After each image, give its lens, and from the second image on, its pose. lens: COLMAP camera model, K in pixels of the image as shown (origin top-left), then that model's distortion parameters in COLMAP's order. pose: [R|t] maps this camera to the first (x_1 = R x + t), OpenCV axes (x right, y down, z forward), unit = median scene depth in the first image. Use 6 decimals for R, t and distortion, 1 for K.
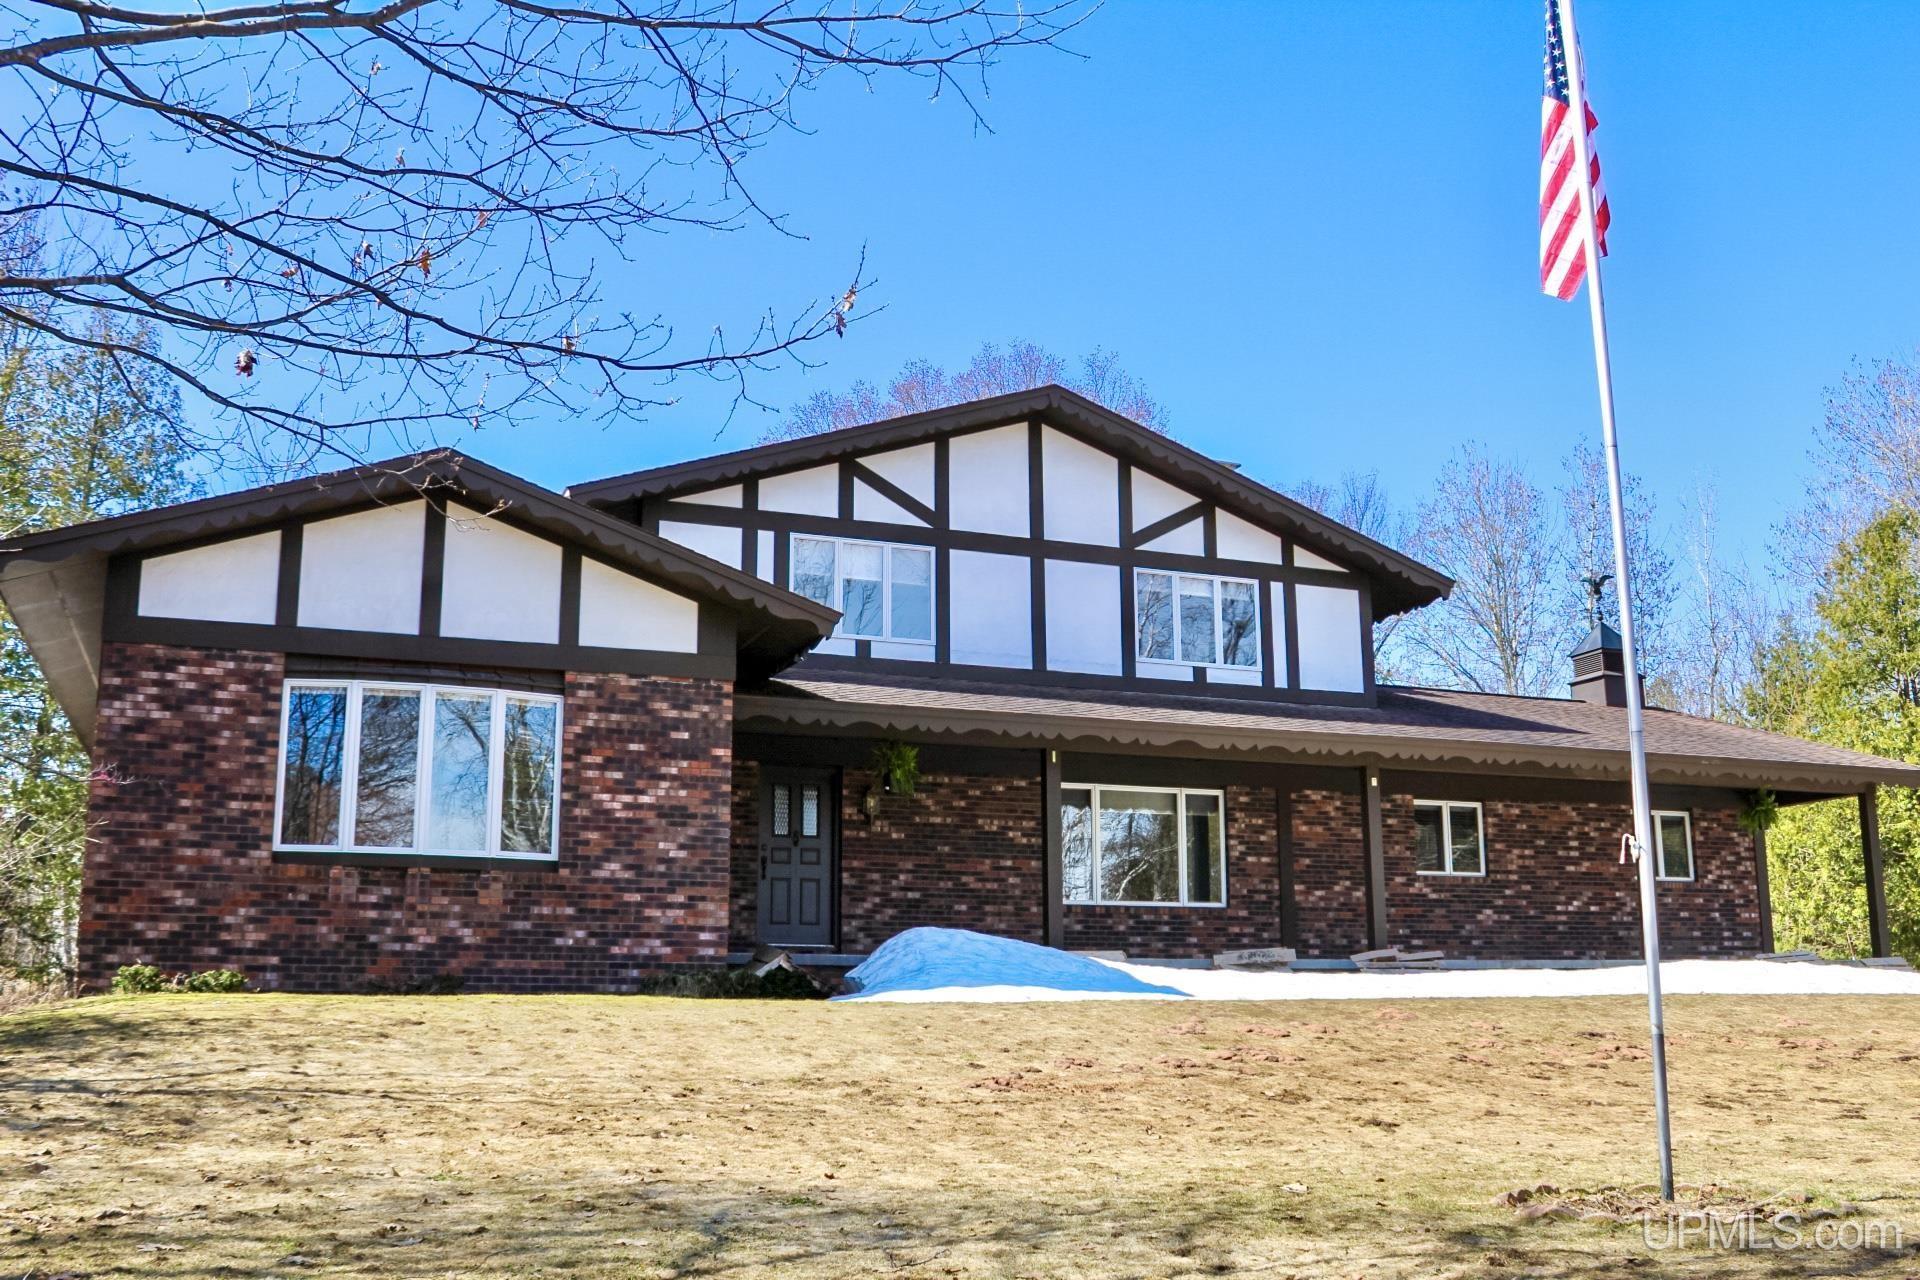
lens RADIAL K [[1820.9, 0, 992.4], [0, 1820.9, 644.7], [0, 0, 1]] dist [-0.147171, 0.163368]
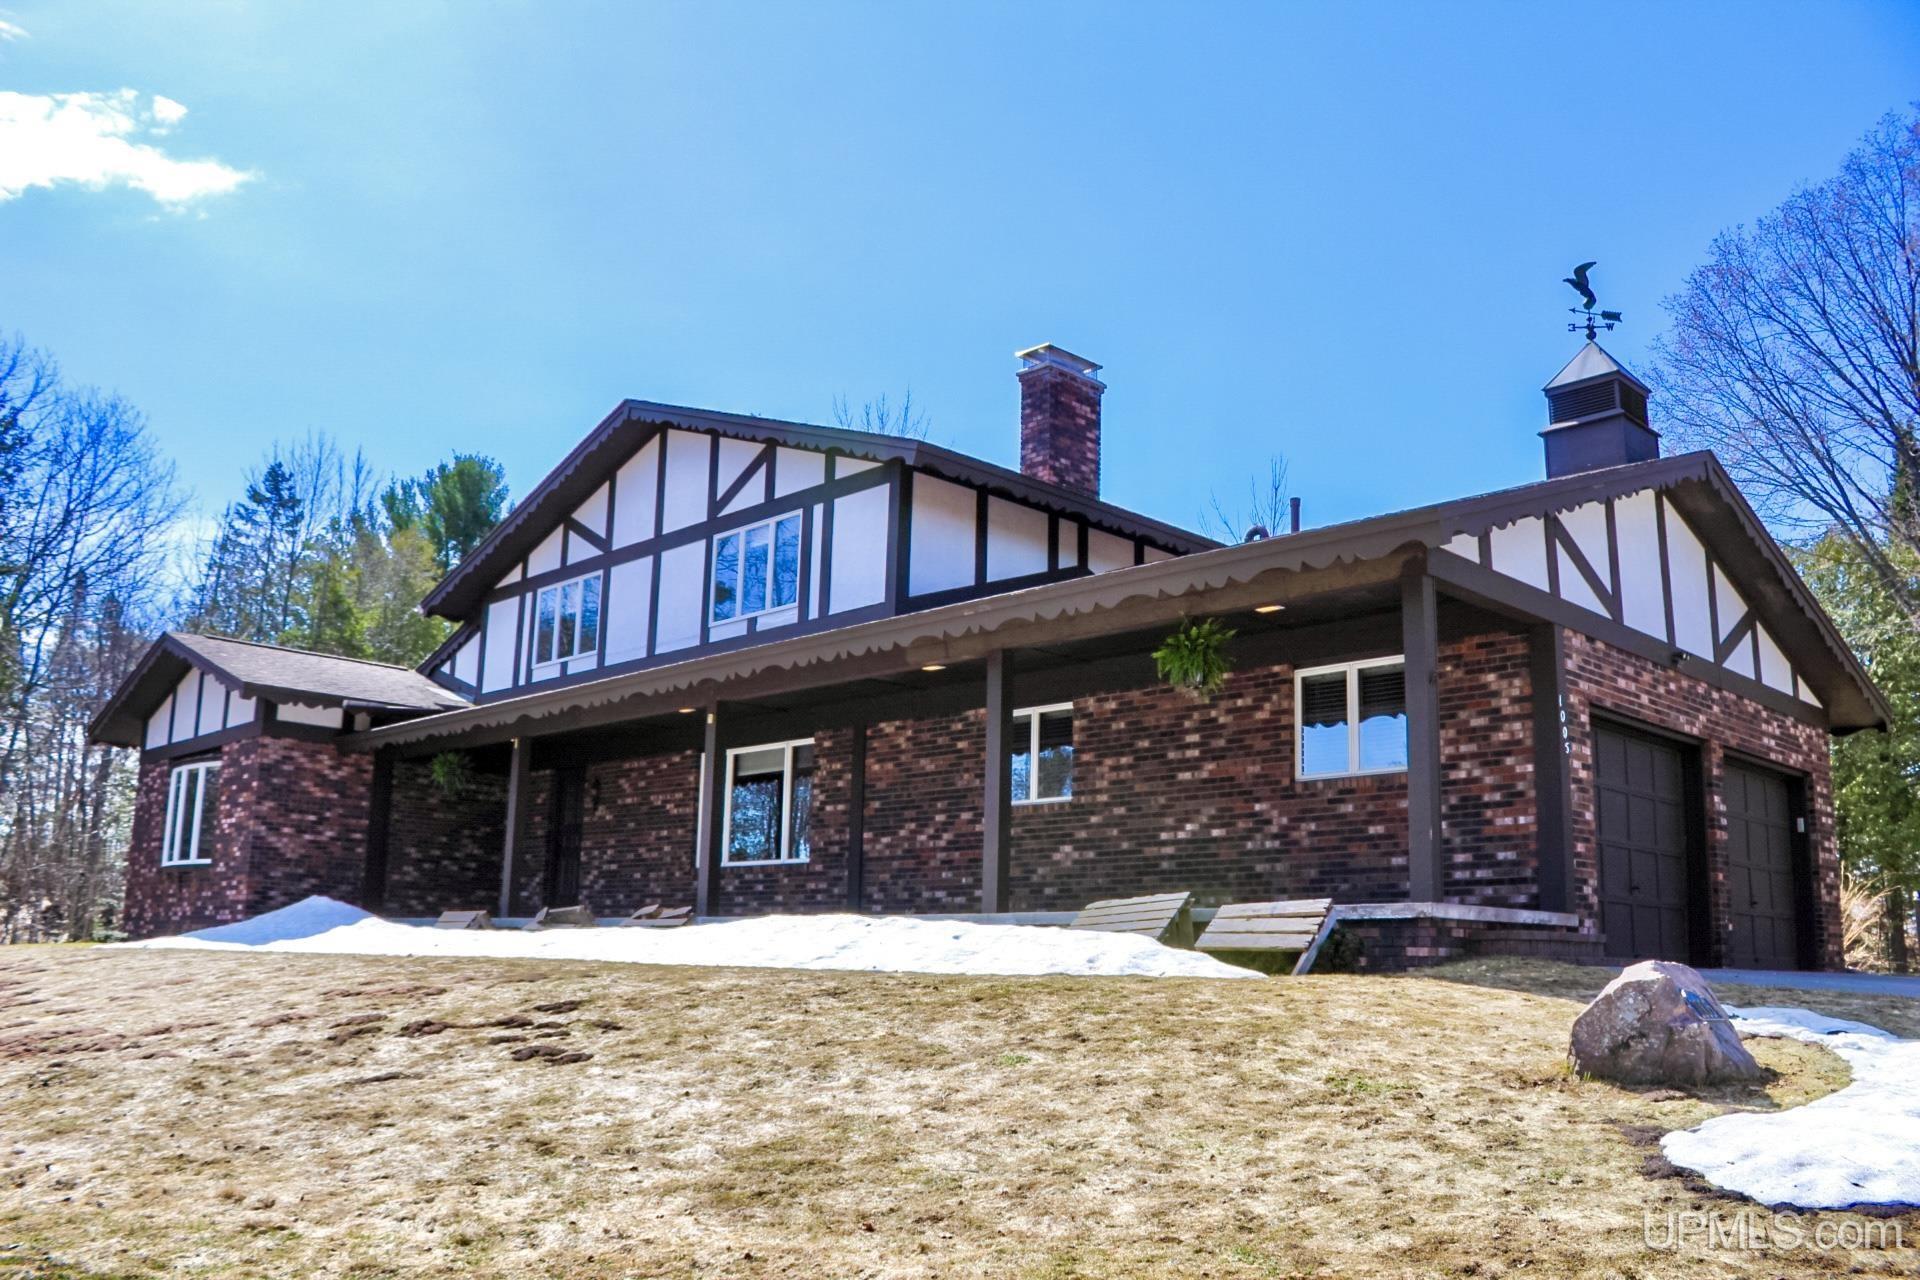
lens RADIAL K [[1594.9, 0, 960.0], [0, 1594.9, 640.0], [0, 0, 1]] dist [-0.171339, 0.154339]
pose [[0.379535, -0.177016, -0.908085, 1.291073], [0.173728, 0.977701, -0.117977, 0.200138], [0.908720, -0.112983, 0.401824, 1.055646]]
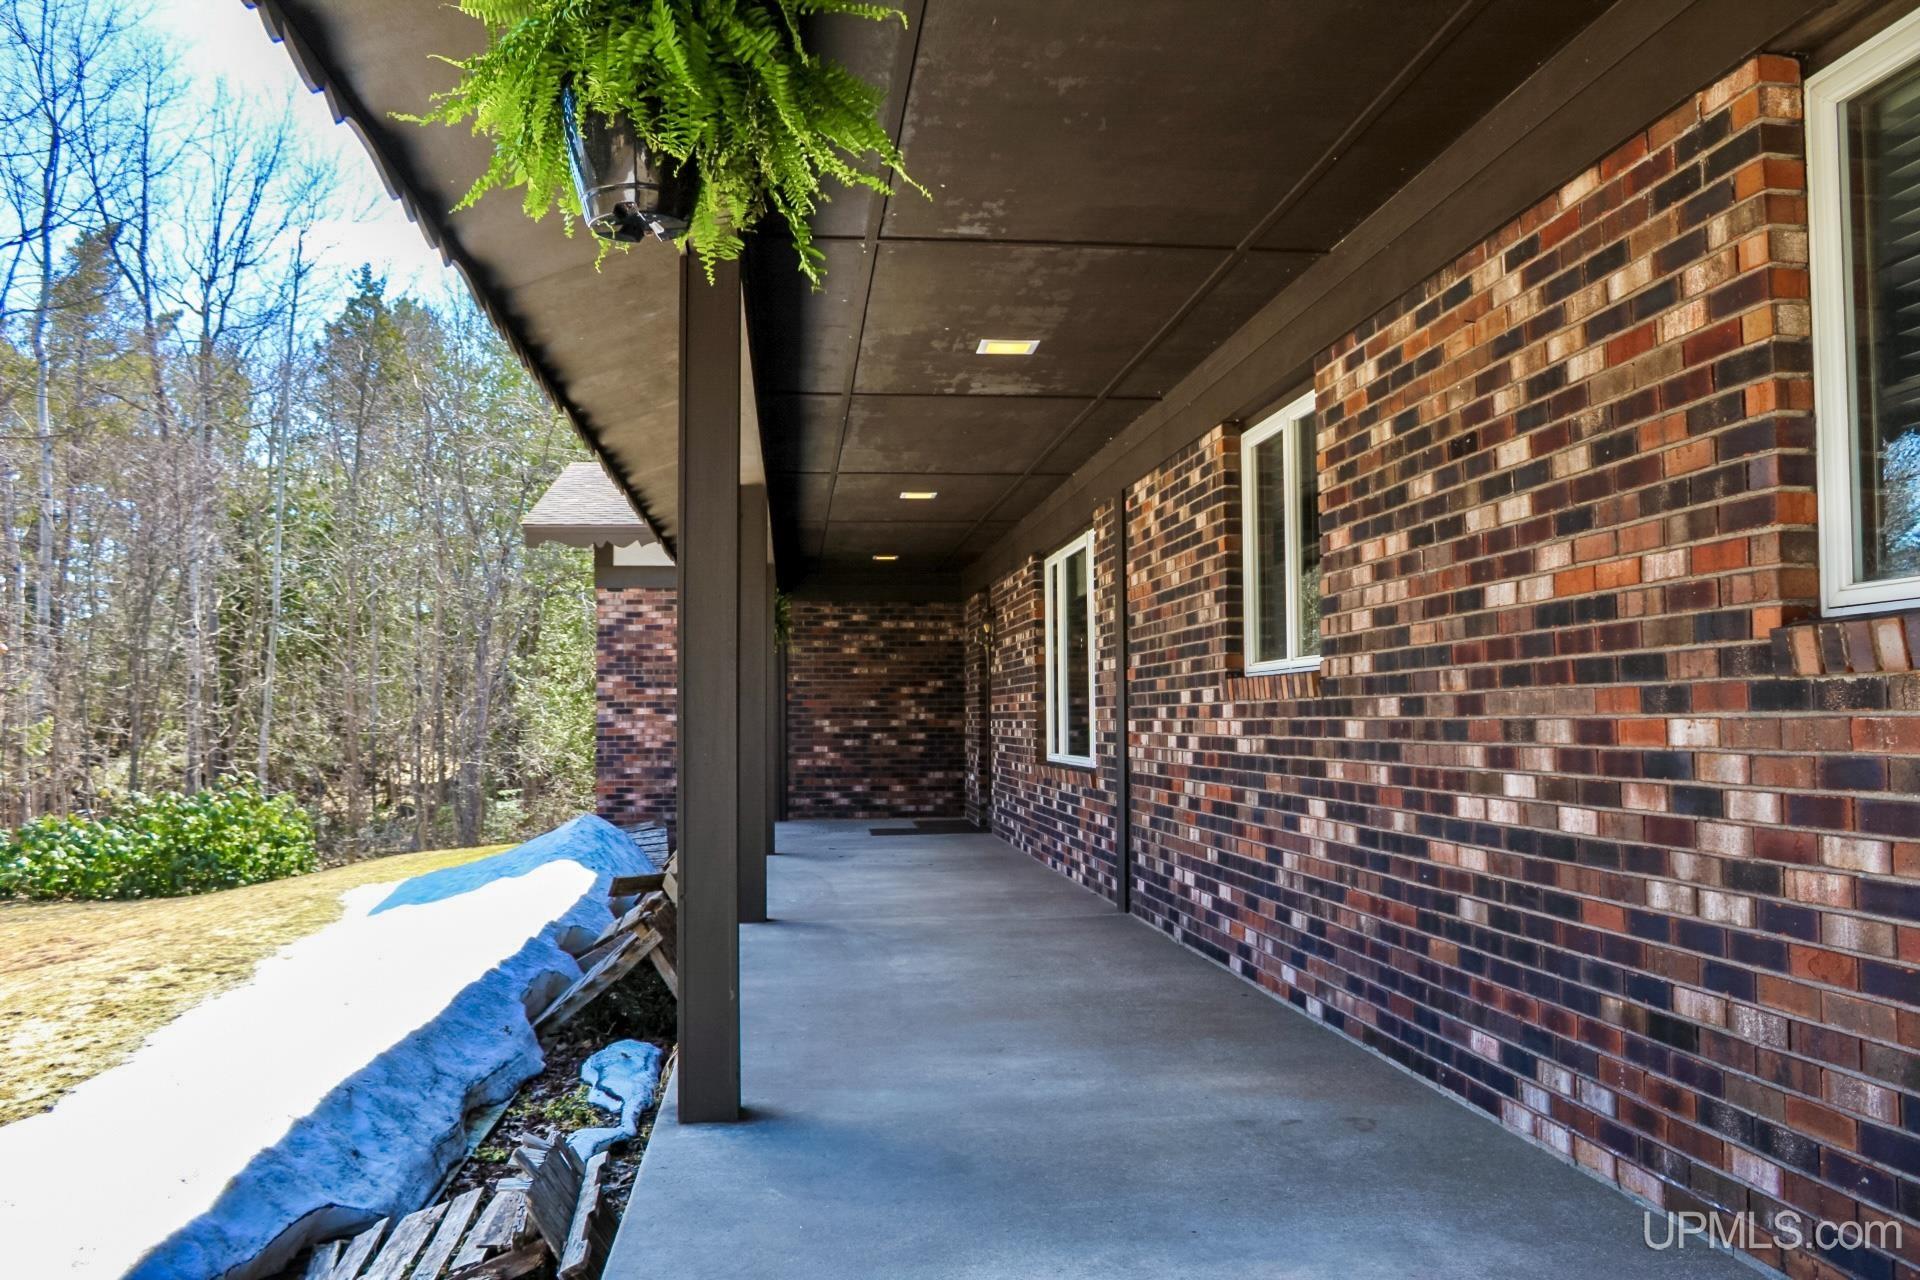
lens RADIAL K [[1594.9, 0, 960.0], [0, 1594.9, 640.0], [0, 0, 1]] dist [-0.171339, 0.154339]
pose [[-0.283606, -0.039212, -0.958139, 0.752973], [0.212108, 0.971850, -0.102556, 0.205310], [0.935189, -0.232315, -0.267305, 1.517566]]
